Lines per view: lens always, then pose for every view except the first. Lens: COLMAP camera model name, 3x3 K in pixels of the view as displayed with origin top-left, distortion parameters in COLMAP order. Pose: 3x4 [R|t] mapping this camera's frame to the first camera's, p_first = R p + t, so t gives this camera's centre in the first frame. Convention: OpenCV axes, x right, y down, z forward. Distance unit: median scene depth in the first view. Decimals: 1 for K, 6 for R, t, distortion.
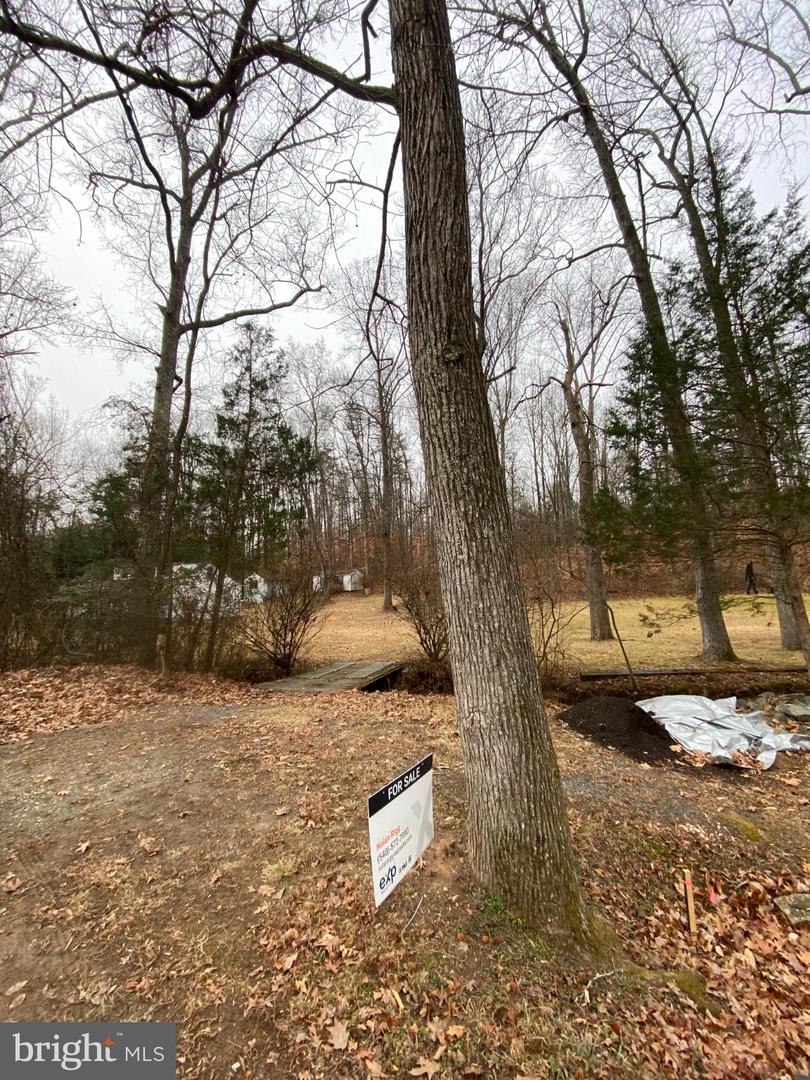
lens RADIAL K [[436.5, 0, 403.8], [0, 436.5, 537.0], [0, 0, 1]] dist [0.010791, -0.015834]
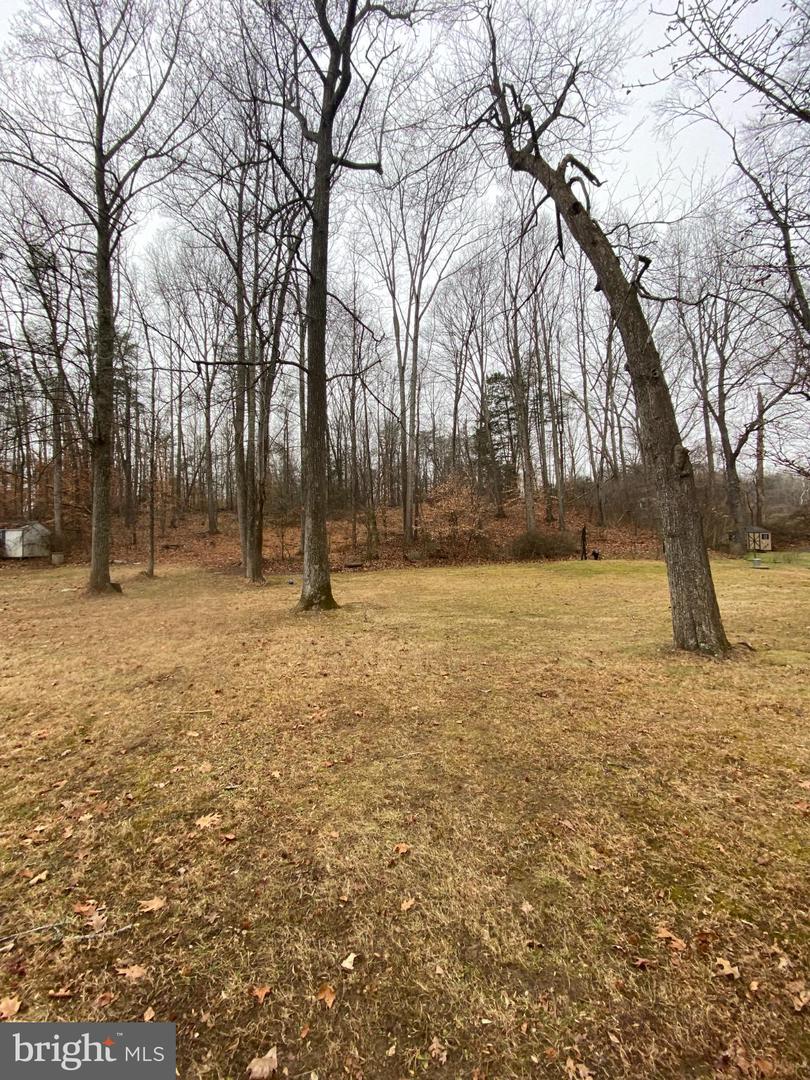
lens RADIAL K [[436.5, 0, 407.3], [0, 436.5, 540.8], [0, 0, 1]] dist [0.010791, -0.015834]
pose [[0.837092, 0.030676, 0.546201, -0.090141], [-0.069284, 0.996332, 0.050226, 0.327300], [-0.542657, -0.079886, 0.836147, 2.127702]]
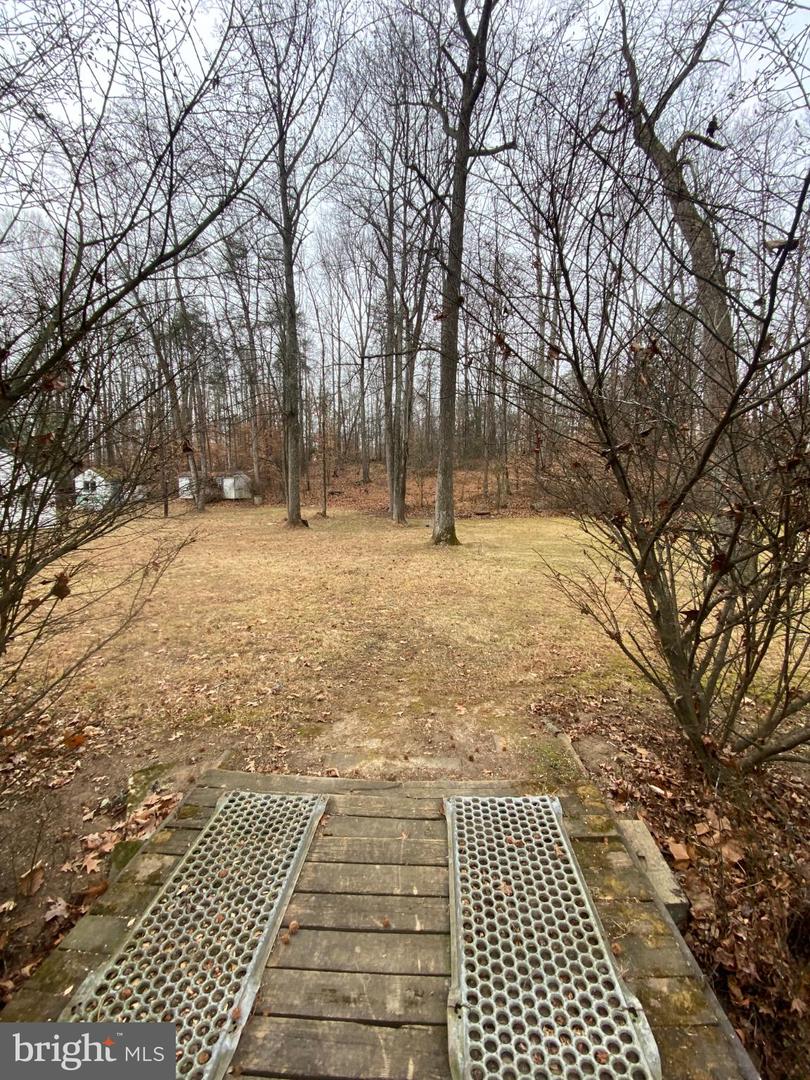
lens RADIAL K [[436.5, 0, 403.5], [0, 436.5, 545.3], [0, 0, 1]] dist [0.010791, -0.015834]
pose [[0.967106, 0.011775, 0.254100, -0.243949], [-0.064518, 0.977617, 0.200255, 0.259046], [-0.246055, -0.210062, 0.946219, 1.558293]]
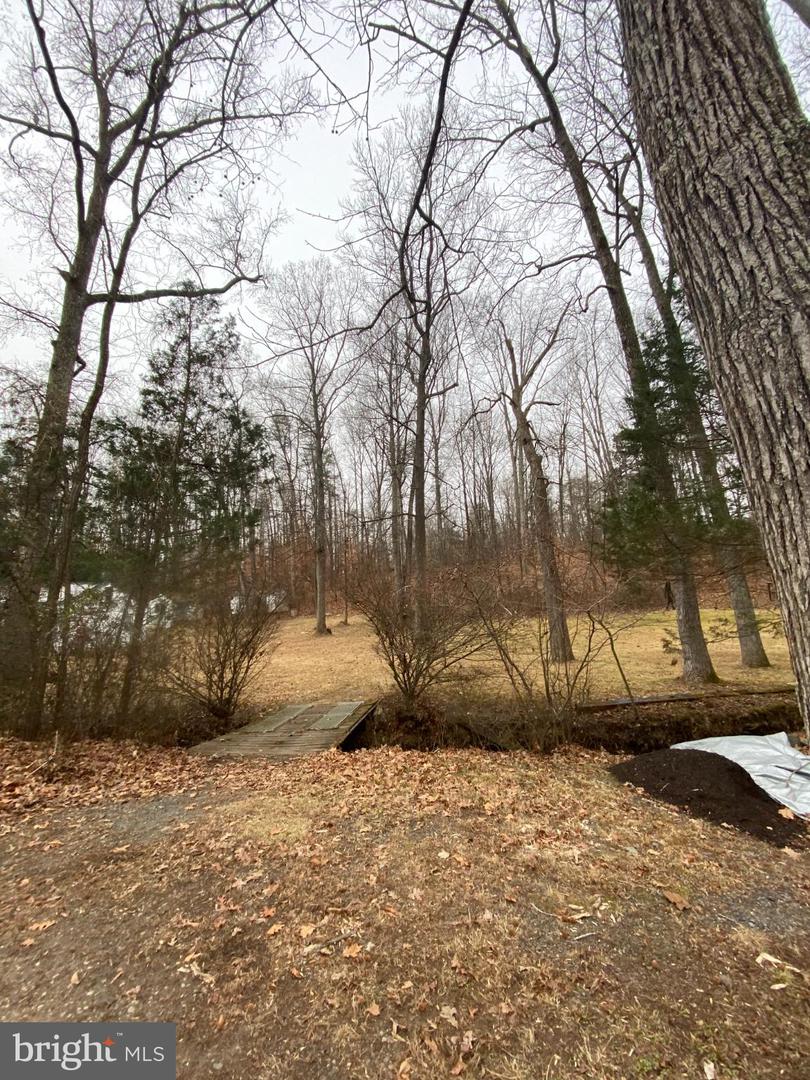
lens RADIAL K [[436.5, 0, 404.7], [0, 436.5, 538.0], [0, 0, 1]] dist [0.010791, -0.015834]
pose [[0.983442, 0.015251, 0.180578, -0.179325], [-0.007956, 0.999125, -0.041055, 0.015999], [-0.181046, 0.038938, 0.982703, 0.281799]]
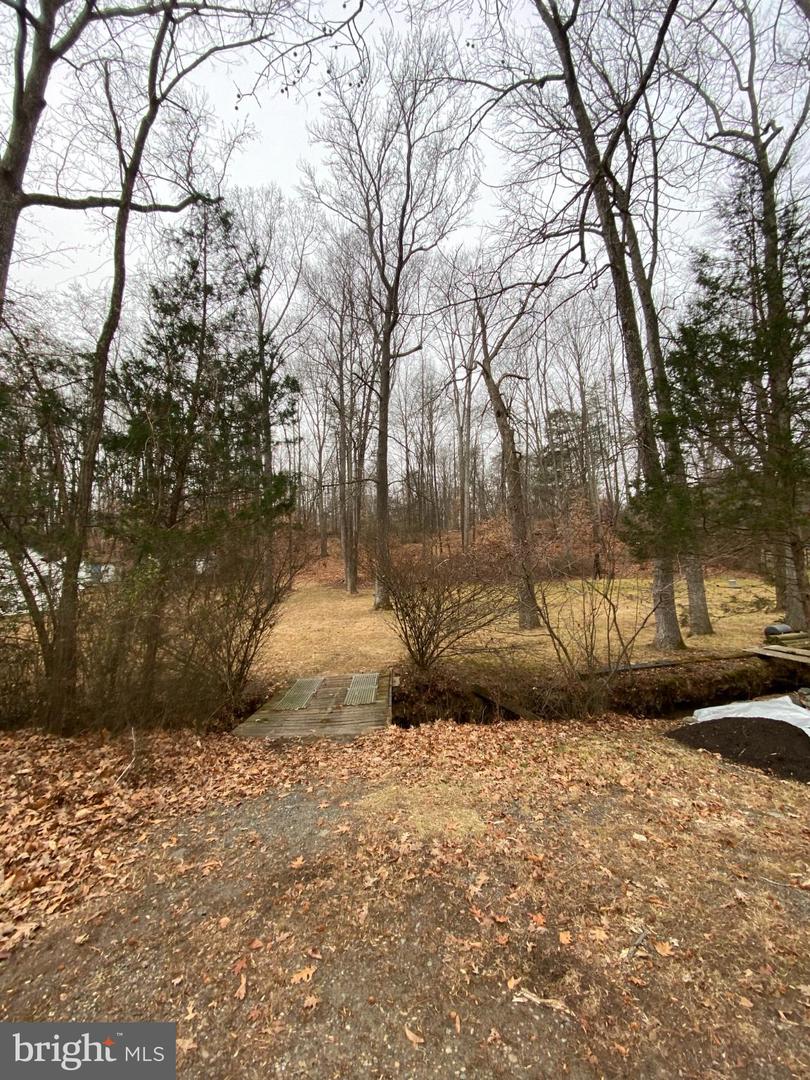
lens RADIAL K [[436.5, 0, 404.3], [0, 436.5, 537.9], [0, 0, 1]] dist [0.010791, -0.015834]
pose [[0.937675, 0.030005, 0.346215, -0.484378], [-0.044758, 0.998395, 0.034695, 0.004258], [-0.344619, -0.048029, 0.937513, 0.415567]]
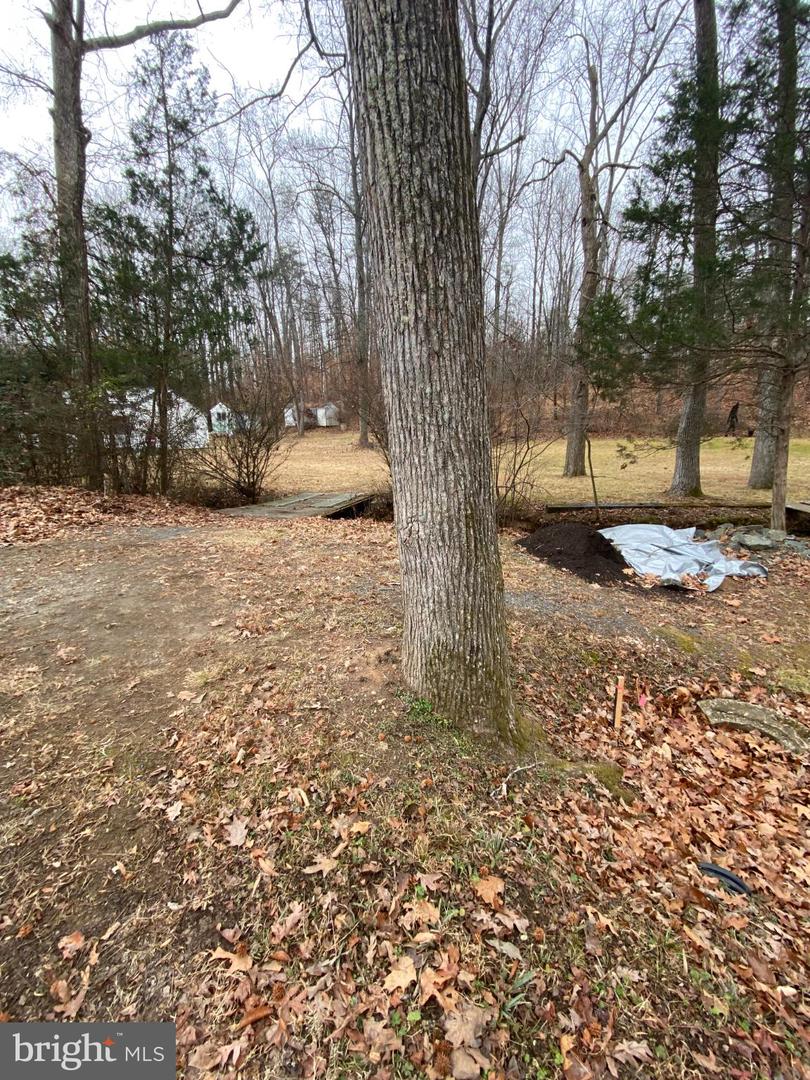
lens RADIAL K [[436.5, 0, 403.4], [0, 436.5, 538.5], [0, 0, 1]] dist [0.010791, -0.015834]
pose [[0.998645, 0.014272, 0.050050, 0.039749], [-0.031359, 0.932508, 0.359786, 0.051168], [-0.041537, -0.360868, 0.931692, 0.082523]]
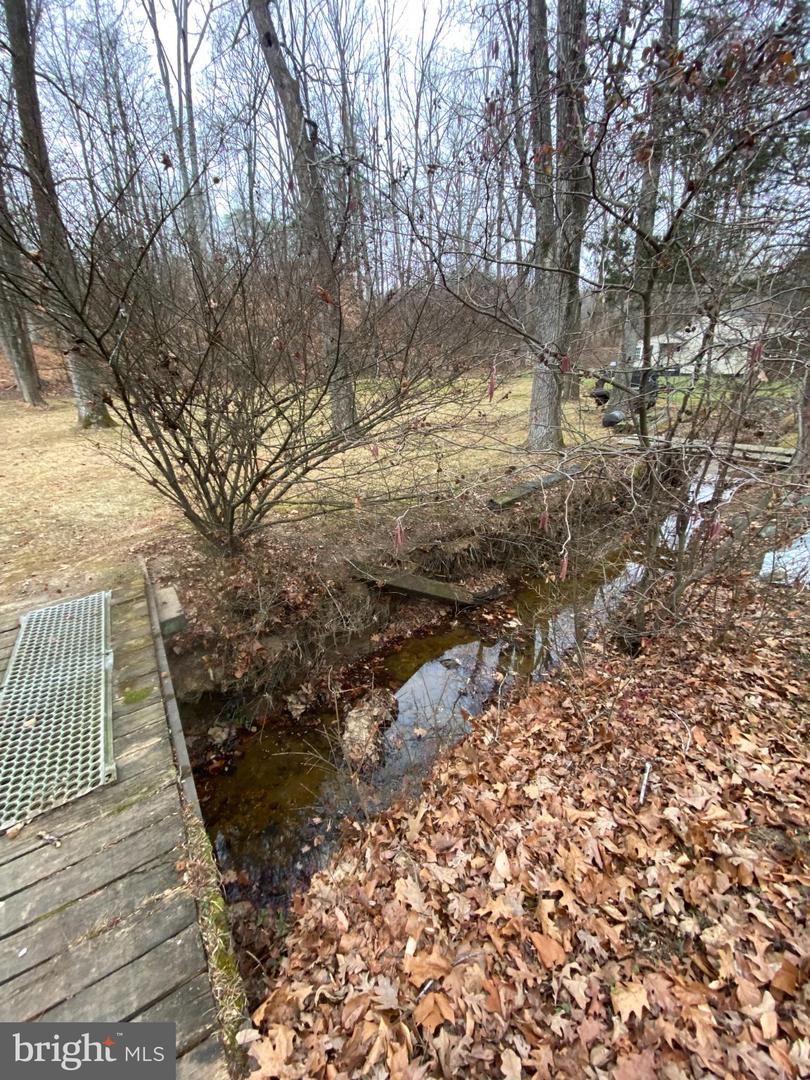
lens RADIAL K [[436.5, 0, 405.6], [0, 436.5, 538.4], [0, 0, 1]] dist [0.010791, -0.015834]
pose [[0.620637, -0.270983, 0.735784, -0.188952], [-0.087409, 0.908622, 0.408368, 0.208522], [-0.779211, -0.317763, 0.540238, 1.265565]]
